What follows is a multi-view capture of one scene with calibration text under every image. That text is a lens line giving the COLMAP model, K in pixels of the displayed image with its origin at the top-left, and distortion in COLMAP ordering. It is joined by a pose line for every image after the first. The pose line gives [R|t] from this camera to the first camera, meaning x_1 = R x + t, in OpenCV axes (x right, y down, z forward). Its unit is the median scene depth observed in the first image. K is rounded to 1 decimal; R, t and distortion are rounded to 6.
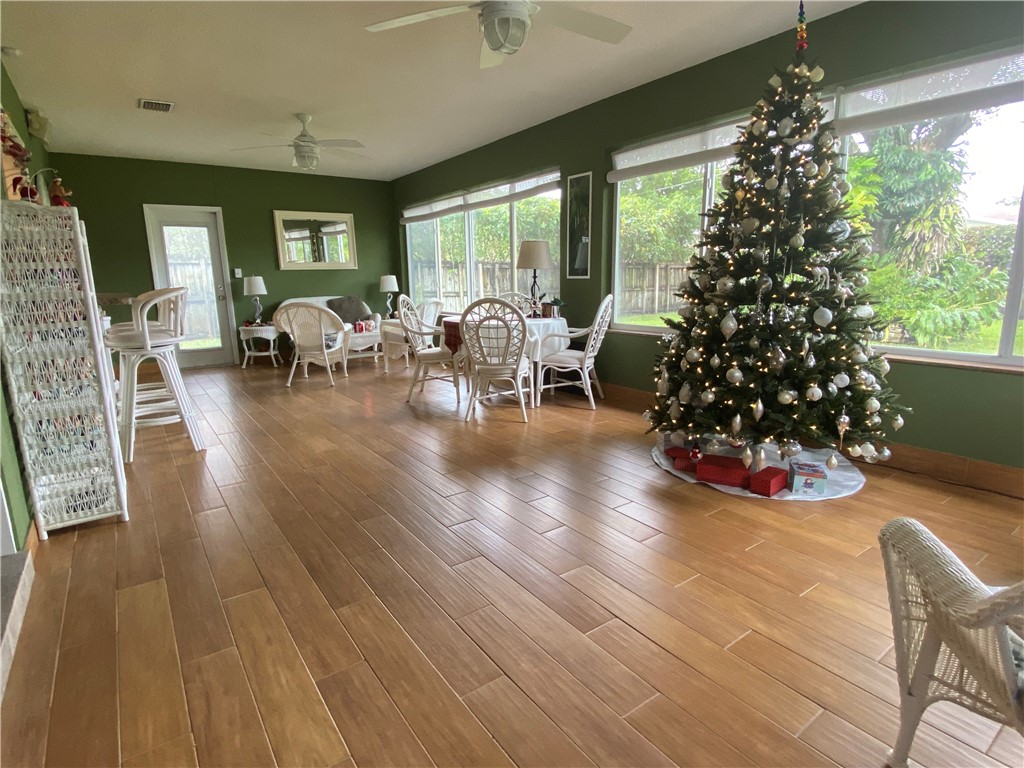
lens RADIAL K [[557.5, 0, 512.0], [0, 557.5, 384.0], [0, 0, 1]] dist [0.001599, 0.000377]
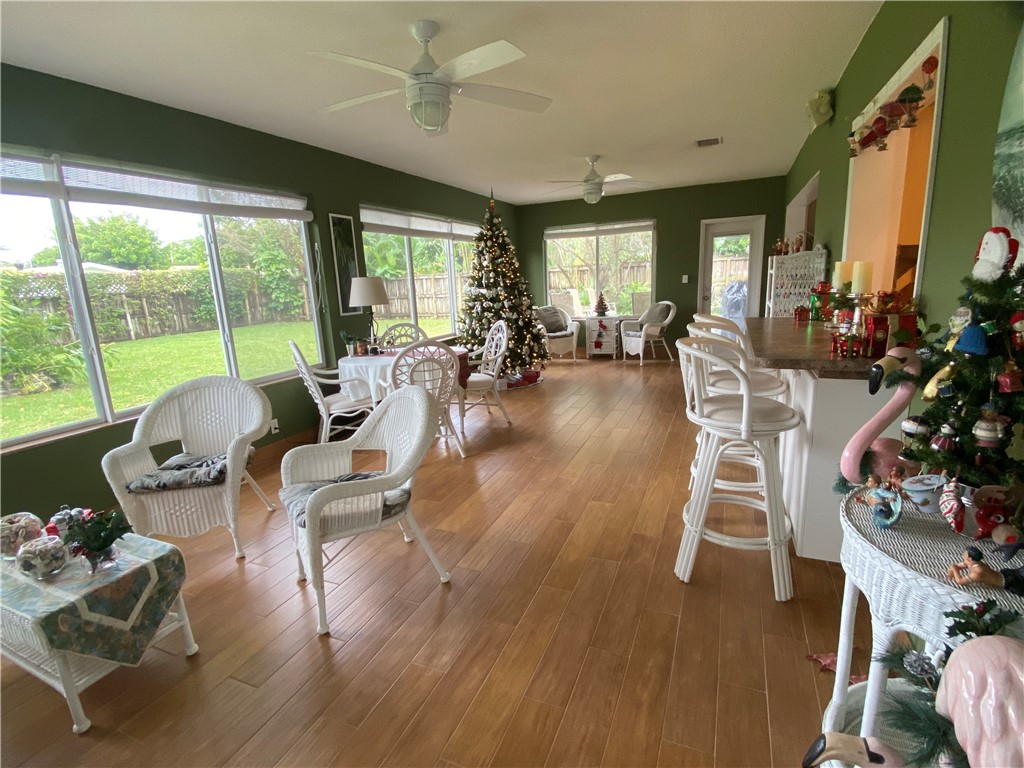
lens RADIAL K [[501.1, 0, 512.0], [0, 501.1, 384.0], [0, 0, 1]] dist [-0.000545, -0.000149]
pose [[-0.521907, -0.106321, 0.846351, -0.844810], [0.249993, 0.929569, 0.270934, -0.252068], [-0.815547, 0.352984, -0.458568, 1.250002]]
